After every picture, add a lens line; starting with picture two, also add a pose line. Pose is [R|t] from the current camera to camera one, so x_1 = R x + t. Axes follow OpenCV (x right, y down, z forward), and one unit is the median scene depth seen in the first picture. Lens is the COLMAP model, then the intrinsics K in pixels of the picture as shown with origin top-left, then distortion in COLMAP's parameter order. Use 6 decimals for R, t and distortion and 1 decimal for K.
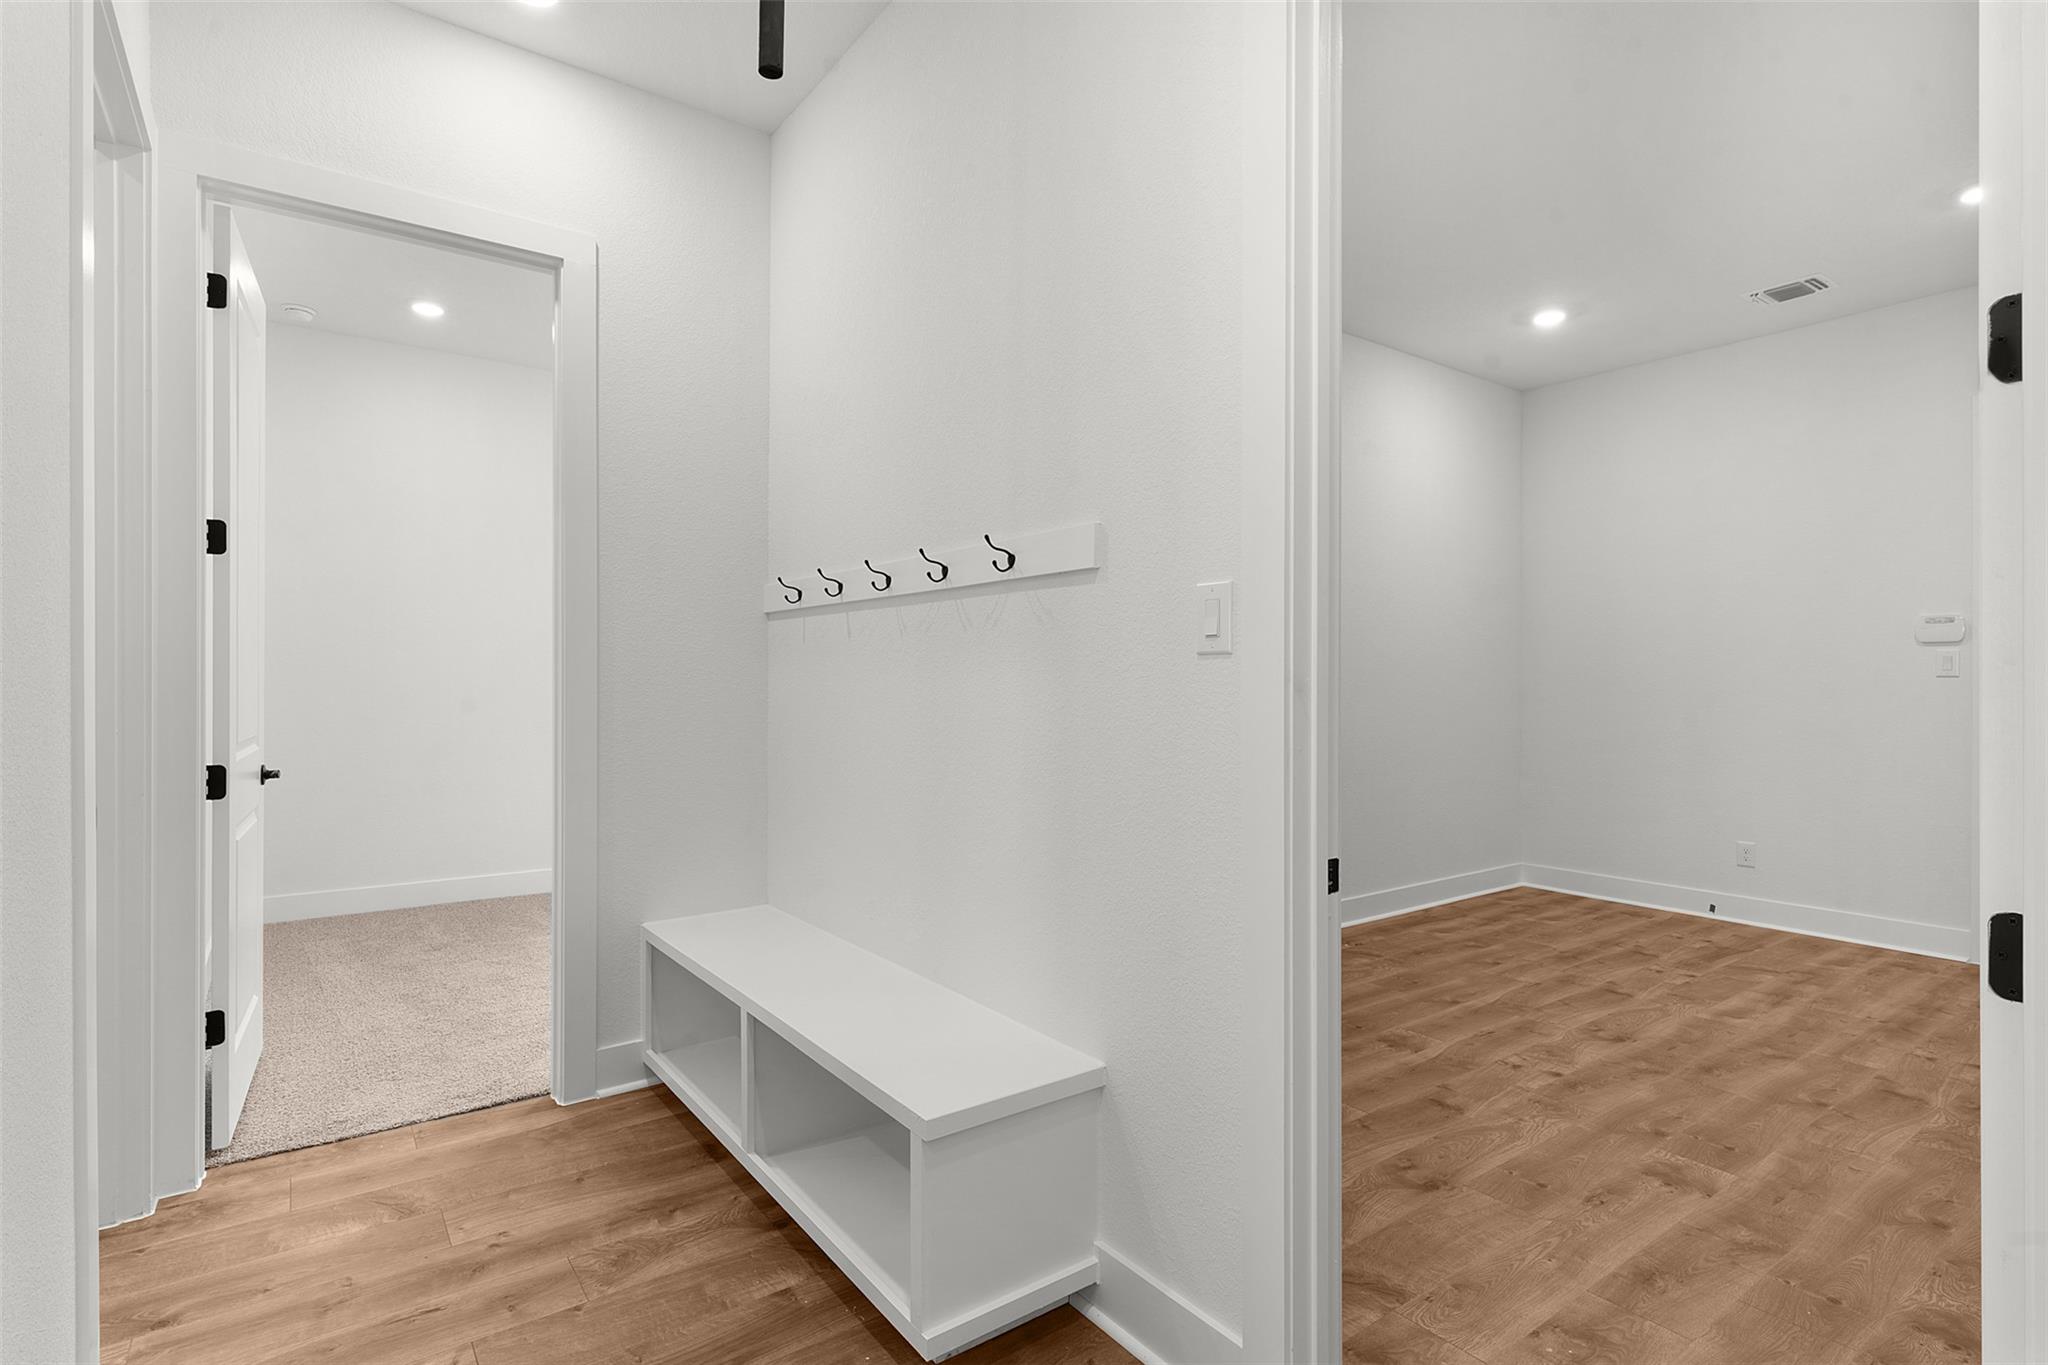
lens RADIAL K [[987.8, 0, 1021.8], [0, 987.8, 682.1], [0, 0, 1]] dist [0.006174, 0.000249]
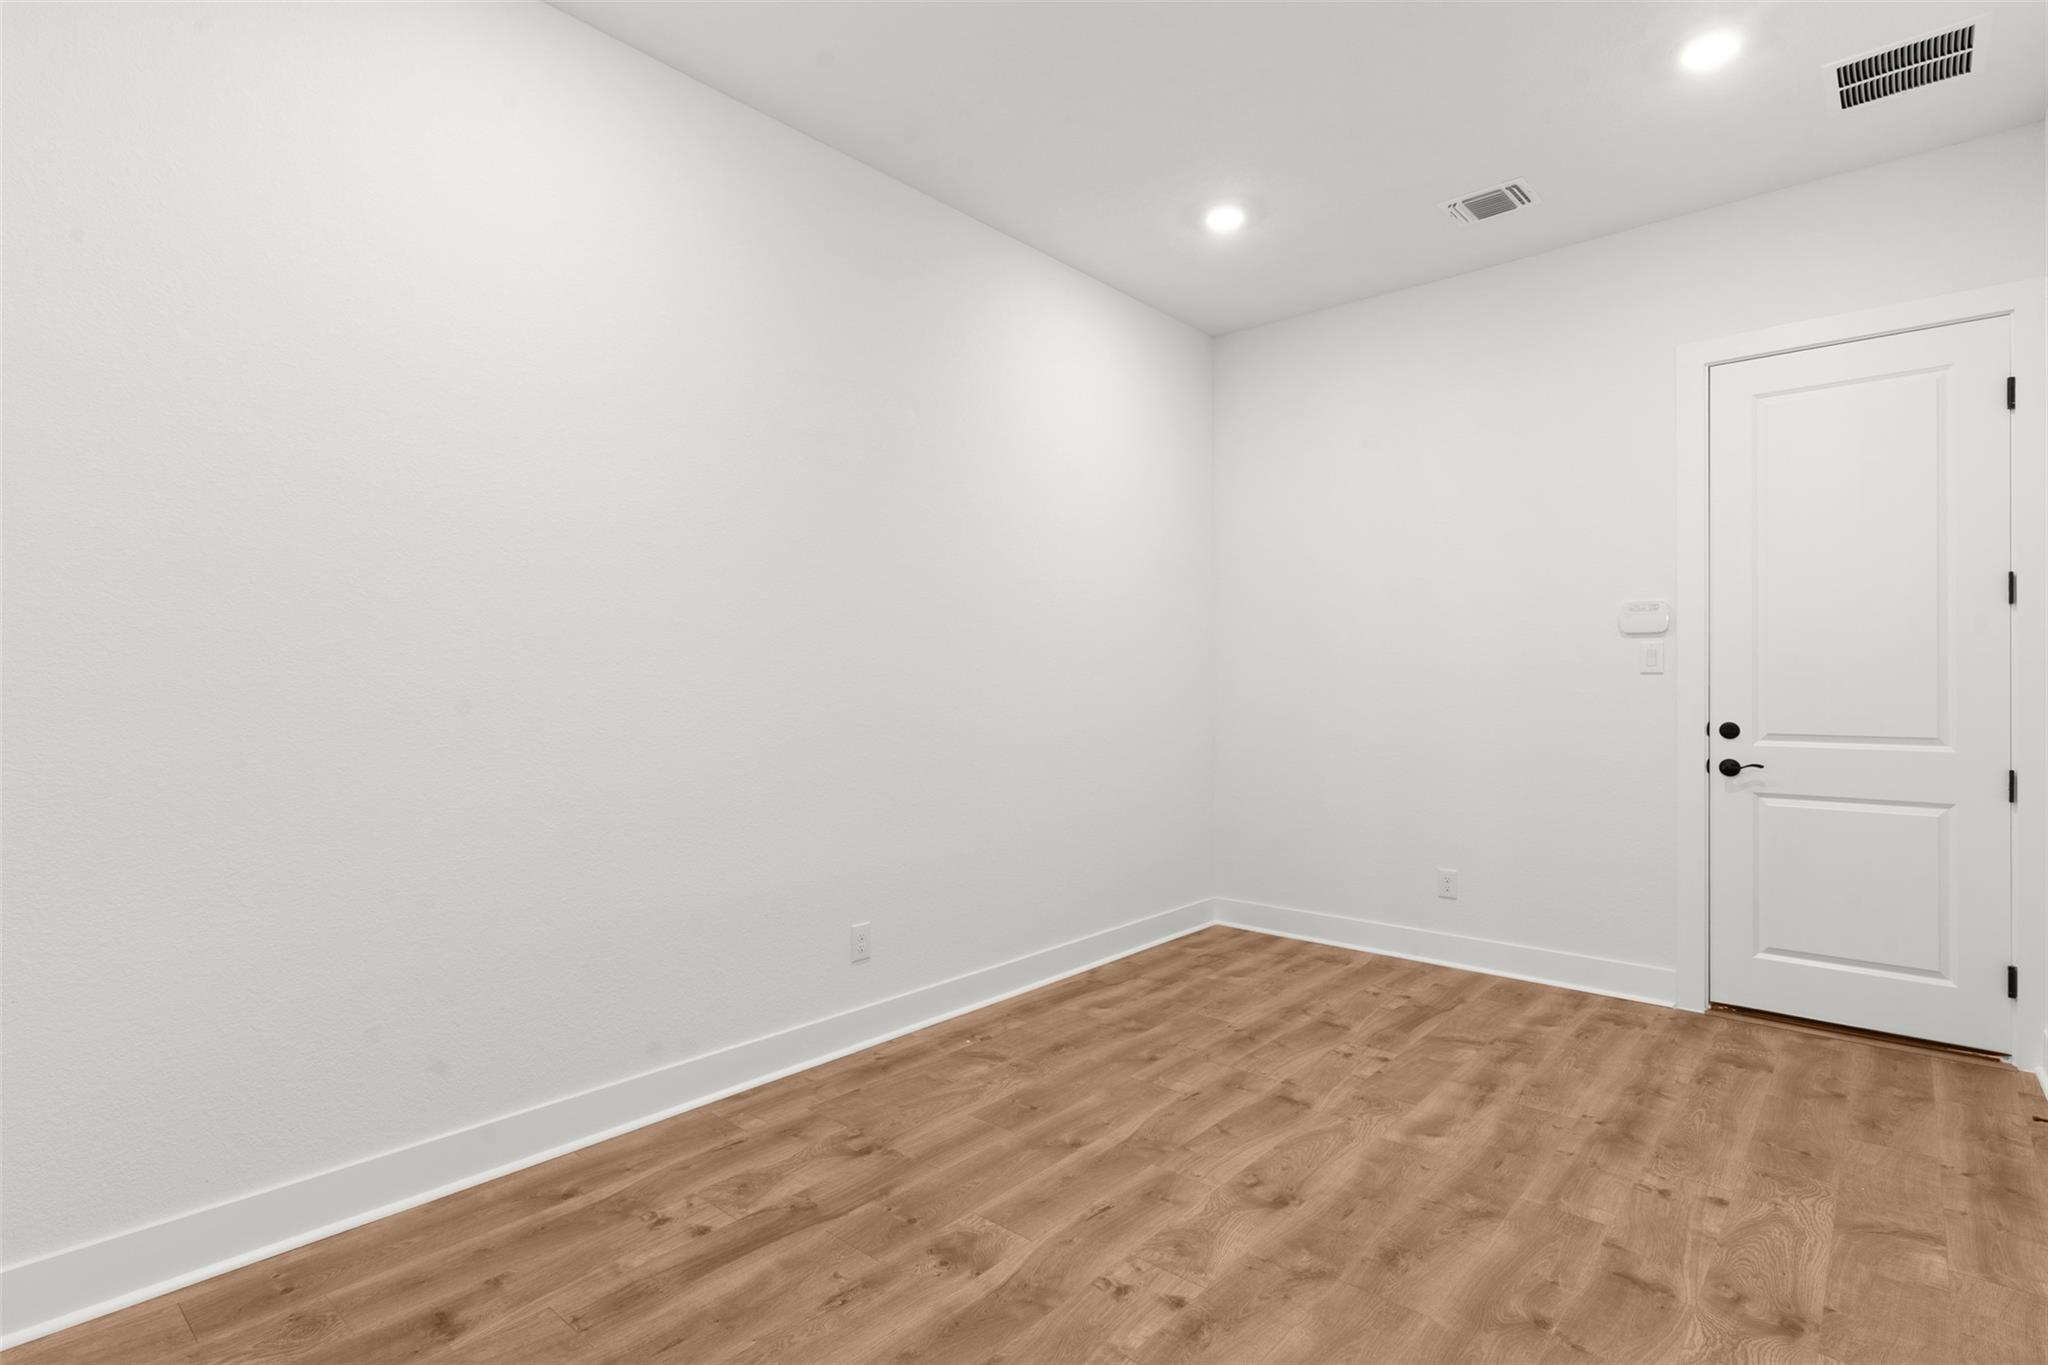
lens RADIAL K [[987.8, 0, 1029.3], [0, 987.8, 686.9], [0, 0, 1]] dist [0.006174, 0.000249]
pose [[0.974662, -0.004398, 0.223640, 0.242568], [0.004298, 0.999990, 0.000935, 0.003318], [-0.223642, 0.000050, 0.974671, 0.319964]]
